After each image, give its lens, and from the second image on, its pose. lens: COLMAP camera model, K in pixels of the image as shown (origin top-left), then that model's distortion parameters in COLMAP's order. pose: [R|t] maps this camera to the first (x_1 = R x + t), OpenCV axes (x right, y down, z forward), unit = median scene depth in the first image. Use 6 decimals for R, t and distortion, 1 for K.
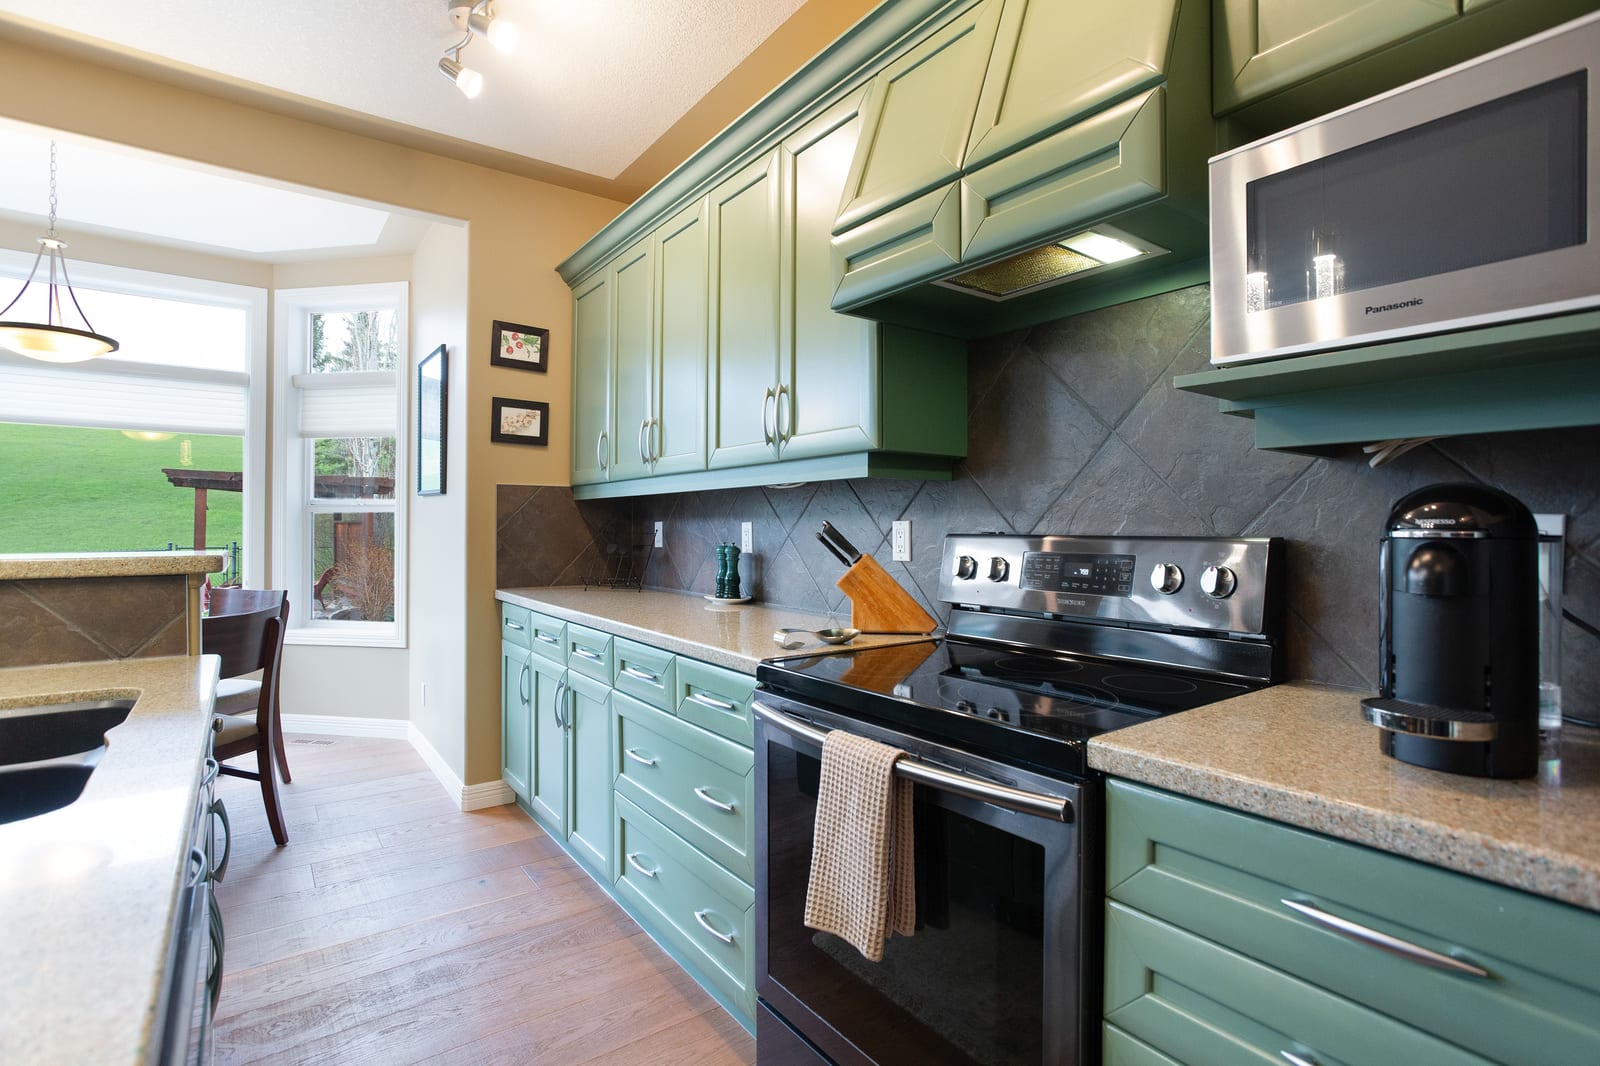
lens RADIAL K [[772.1, 0, 792.1], [0, 772.1, 522.3], [0, 0, 1]] dist [-0.048931, 0.024509]
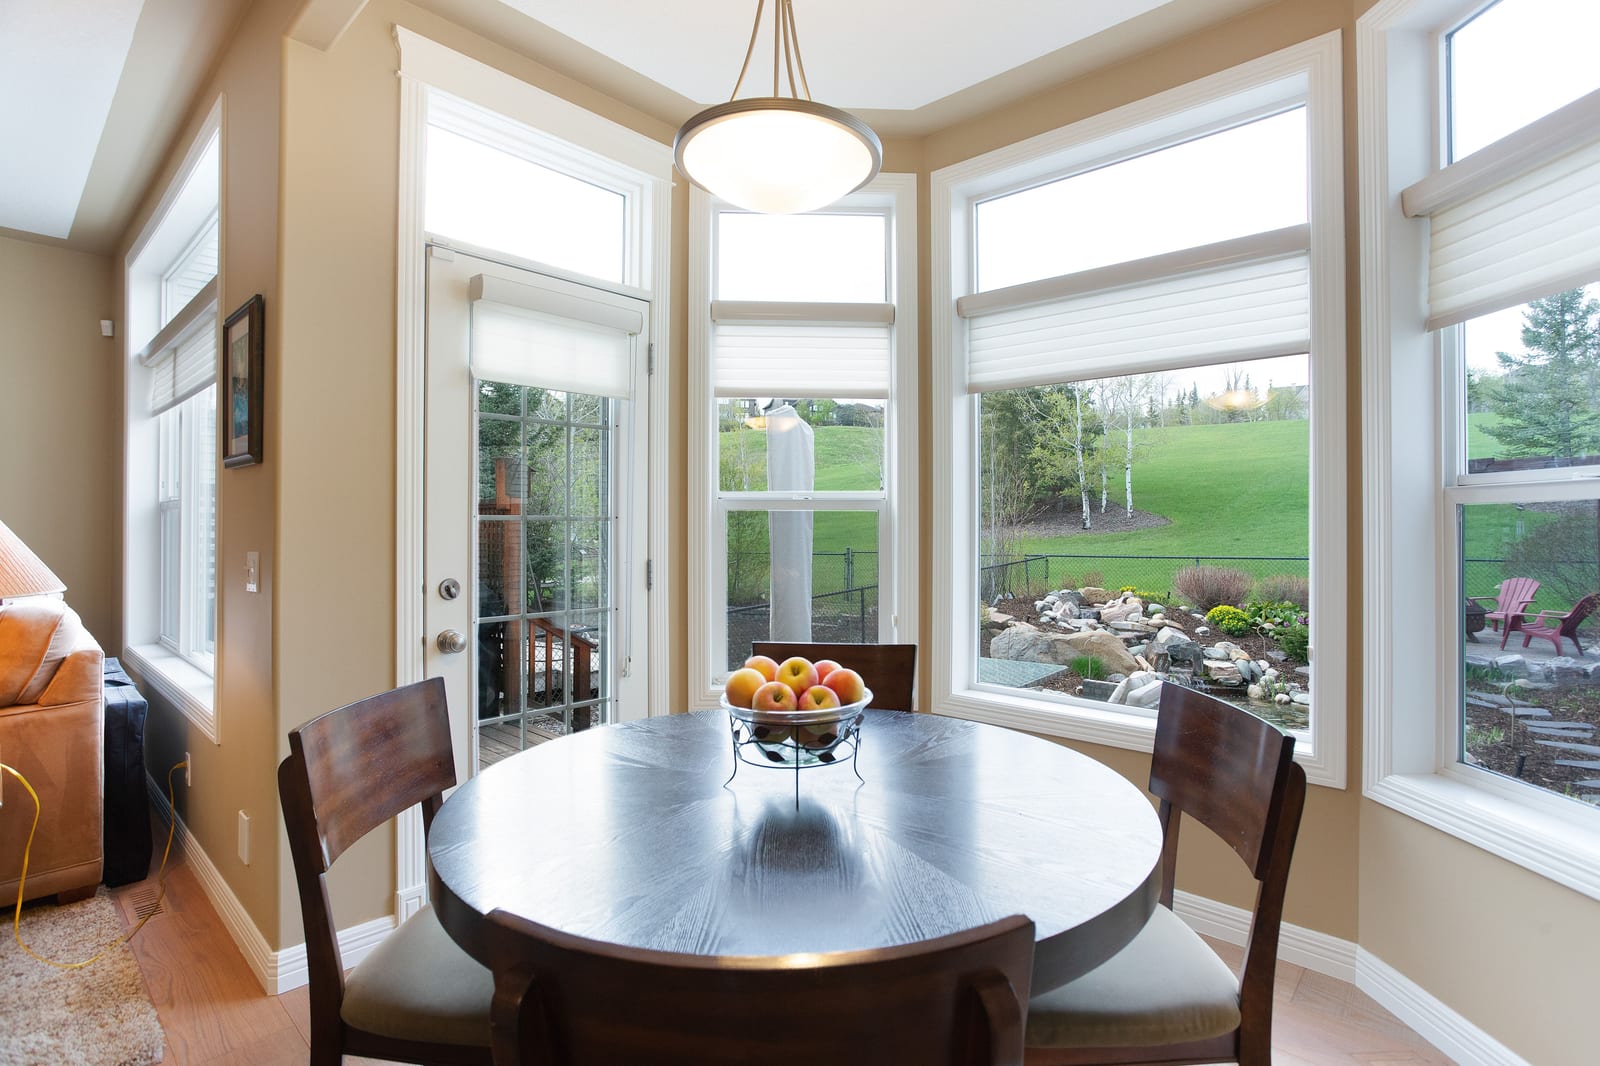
lens RADIAL K [[772.1, 0, 792.1], [0, 772.1, 522.3], [0, 0, 1]] dist [-0.048931, 0.024509]
pose [[0.202489, -0.009920, -0.979234, -0.507830], [0.005029, 0.999946, -0.009090, -0.004205], [0.979272, -0.003084, 0.202528, 0.936678]]
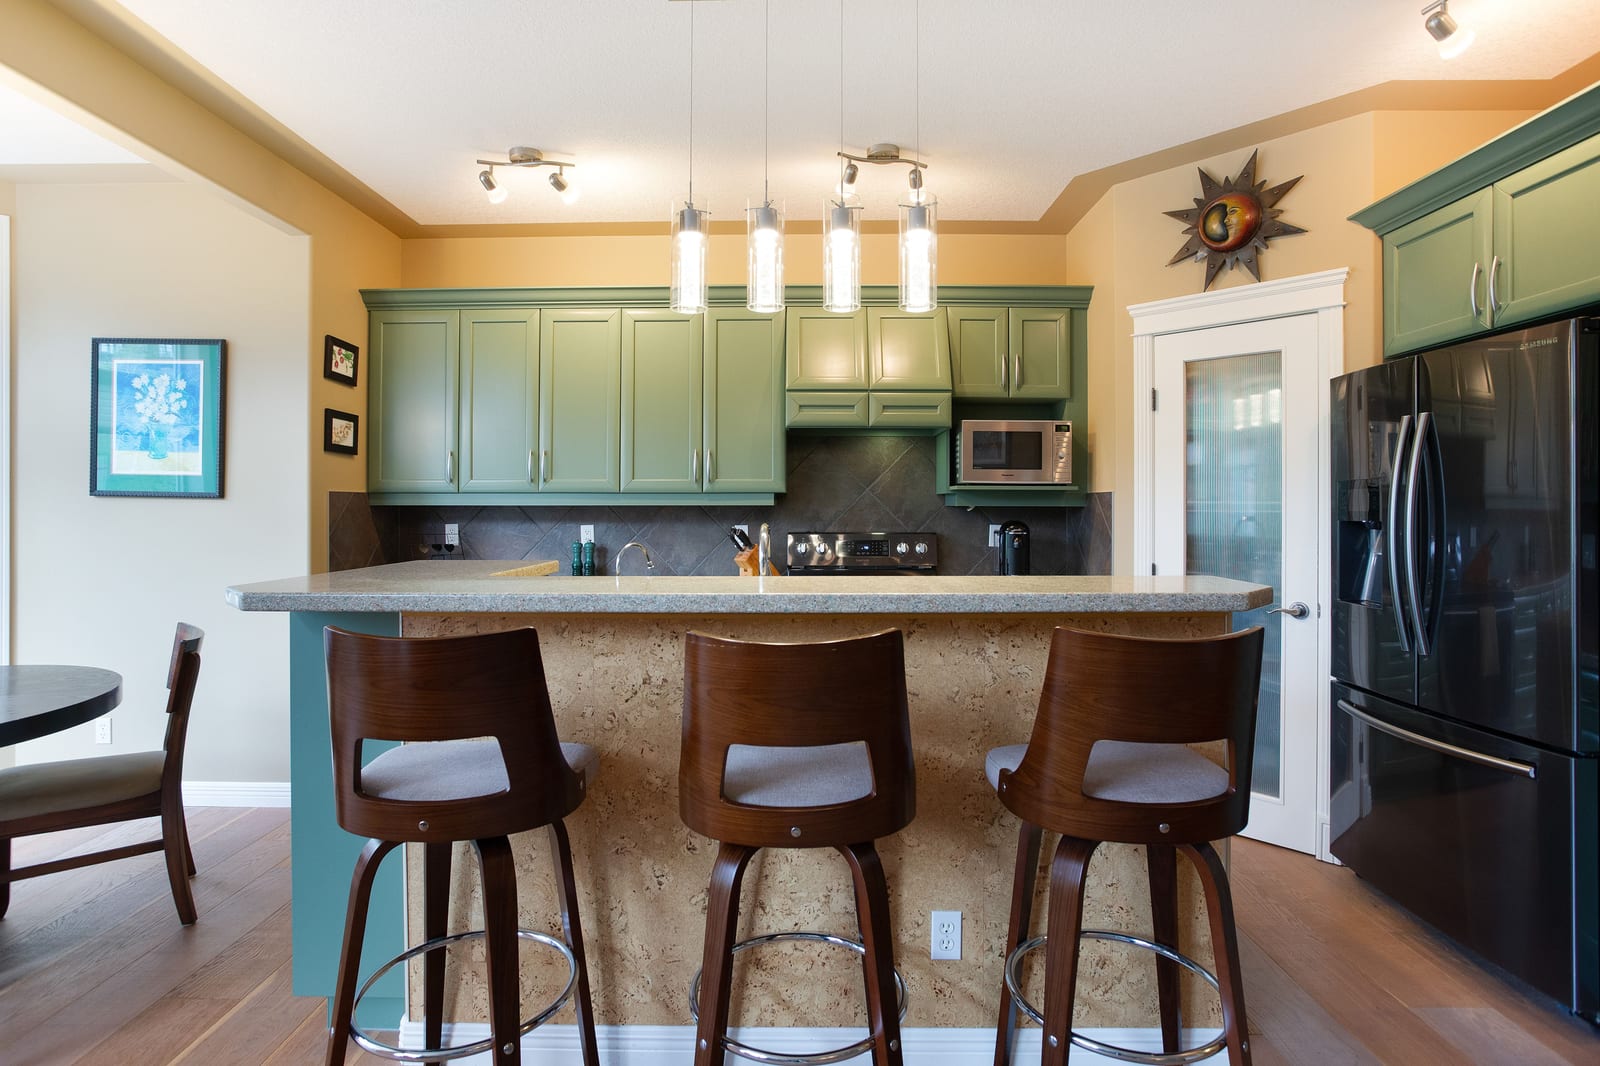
lens RADIAL K [[803.8, 0, 799.4], [0, 803.8, 512.3], [0, 0, 1]] dist [-0.053318, 0.034565]
pose [[0.595585, -0.006122, 0.803269, -1.046613], [-0.004680, 0.999928, 0.011091, -0.043181], [-0.803279, -0.010365, 0.595513, -0.200607]]
